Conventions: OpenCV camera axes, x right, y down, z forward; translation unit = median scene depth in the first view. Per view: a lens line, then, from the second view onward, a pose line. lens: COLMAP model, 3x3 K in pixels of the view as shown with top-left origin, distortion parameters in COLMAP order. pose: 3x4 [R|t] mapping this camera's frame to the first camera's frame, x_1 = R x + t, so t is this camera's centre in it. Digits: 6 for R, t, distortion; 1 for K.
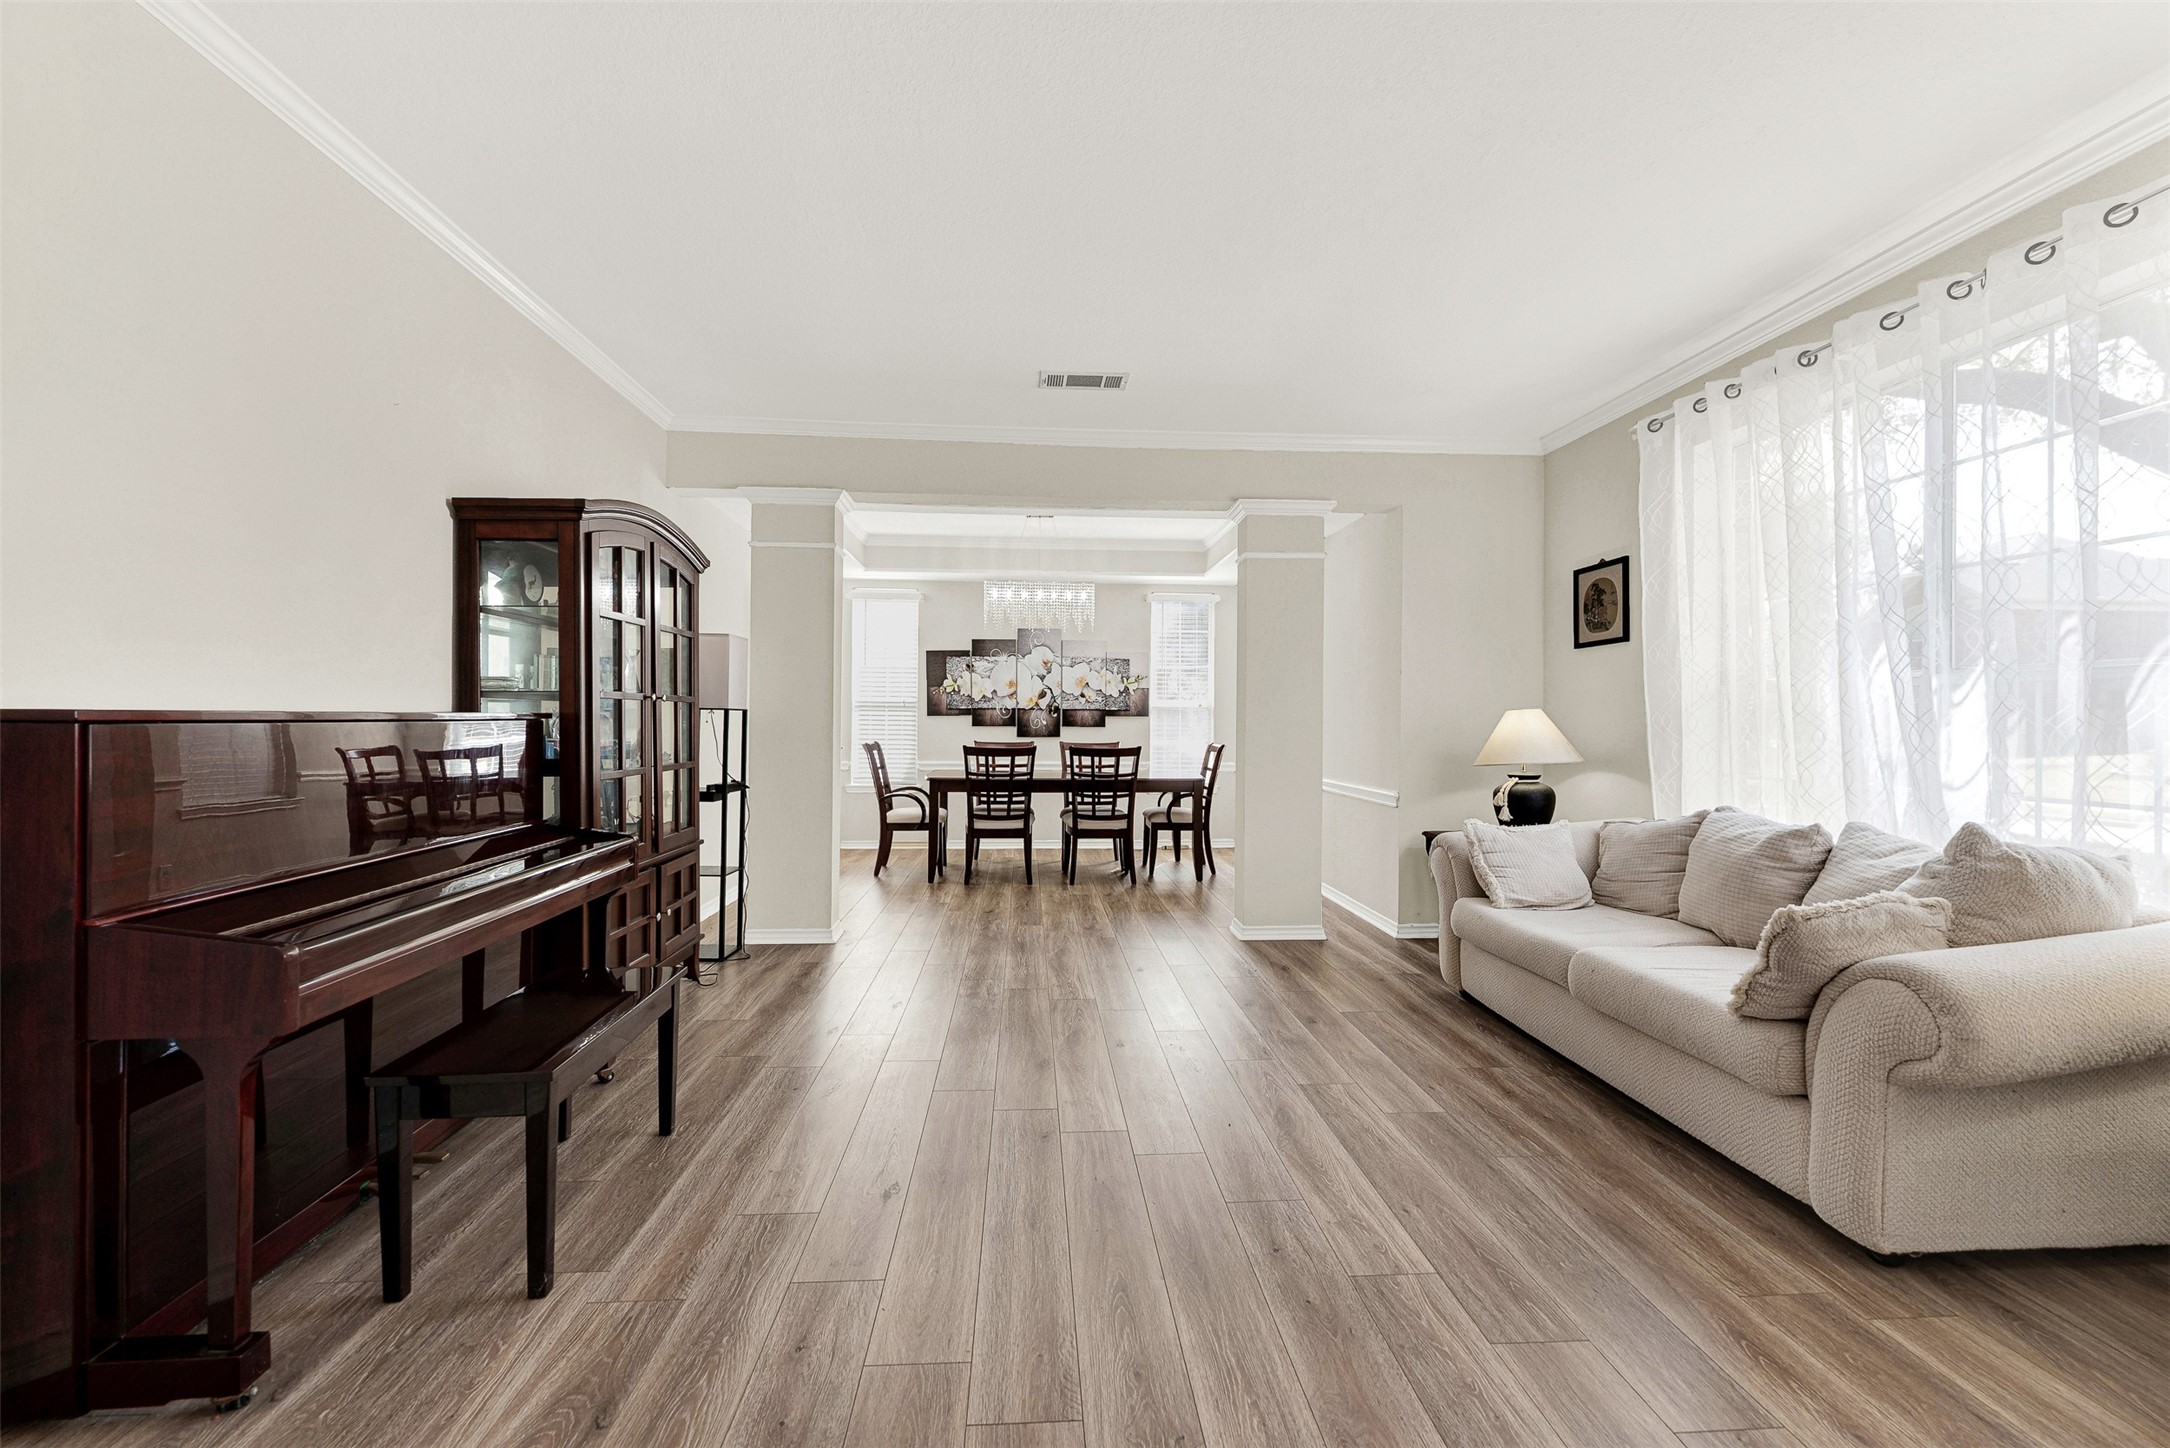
lens RADIAL K [[889.0, 0, 1085.9], [0, 889.0, 720.7], [0, 0, 1]] dist [-0.002273, -0.000441]
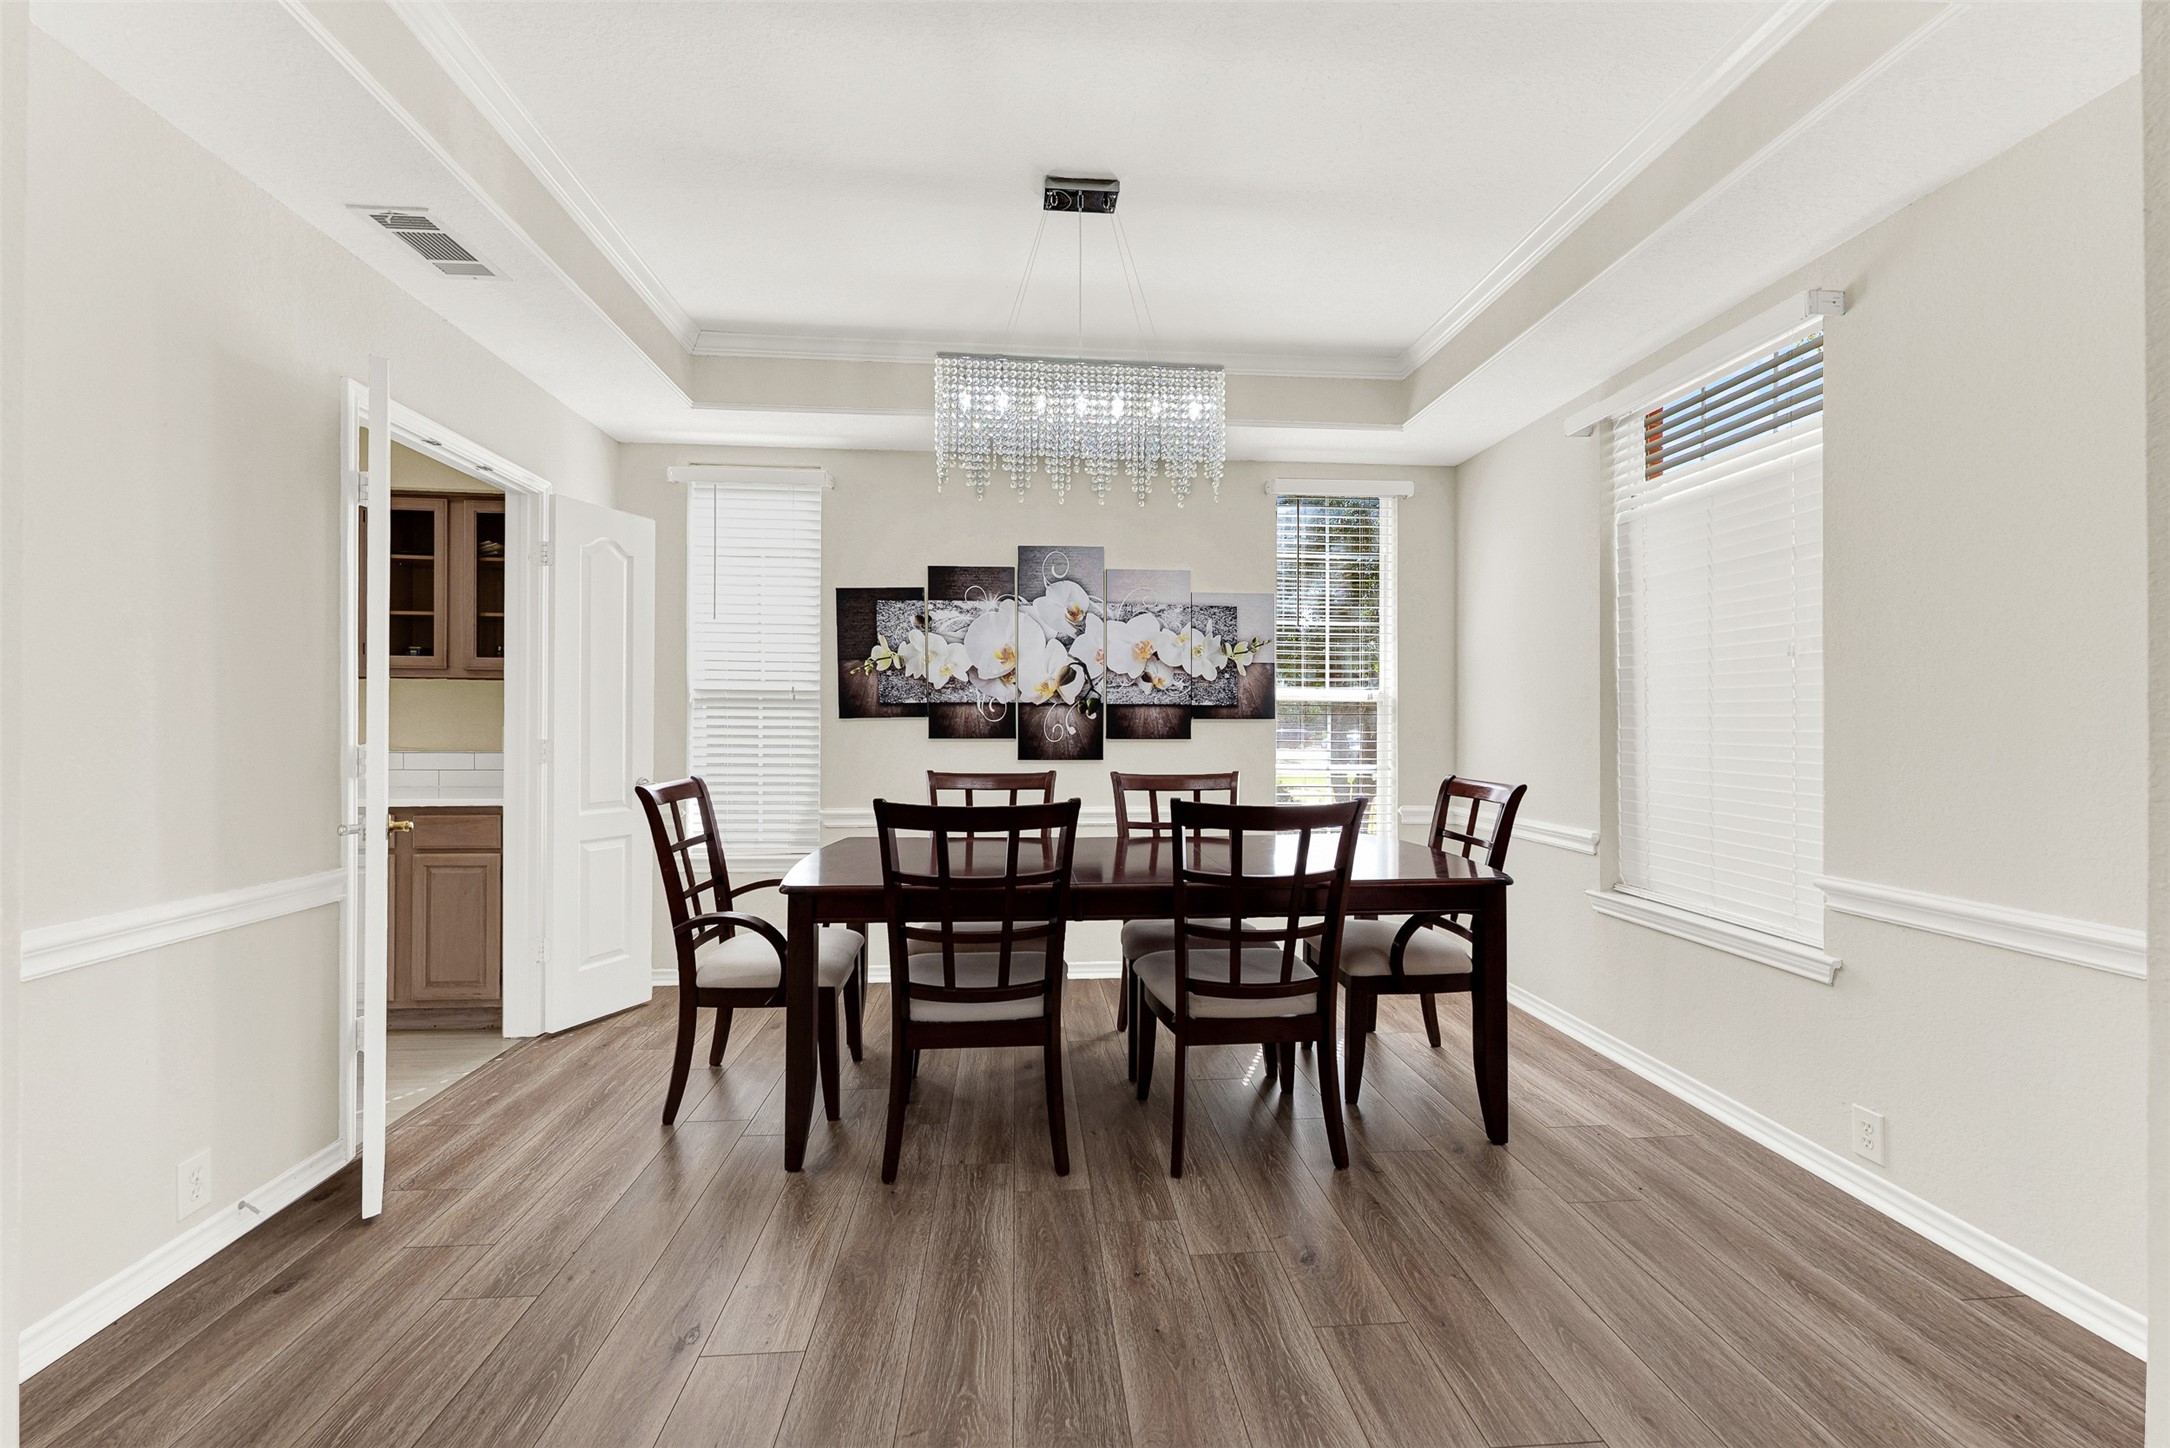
lens RADIAL K [[889.0, 0, 1078.3], [0, 889.0, 721.9], [0, 0, 1]] dist [-0.002273, -0.000441]
pose [[0.999993, -0.003600, -0.000575, -0.080606], [0.003599, 0.999990, -0.002740, -0.003074], [0.000585, 0.002737, 0.999996, 0.930046]]
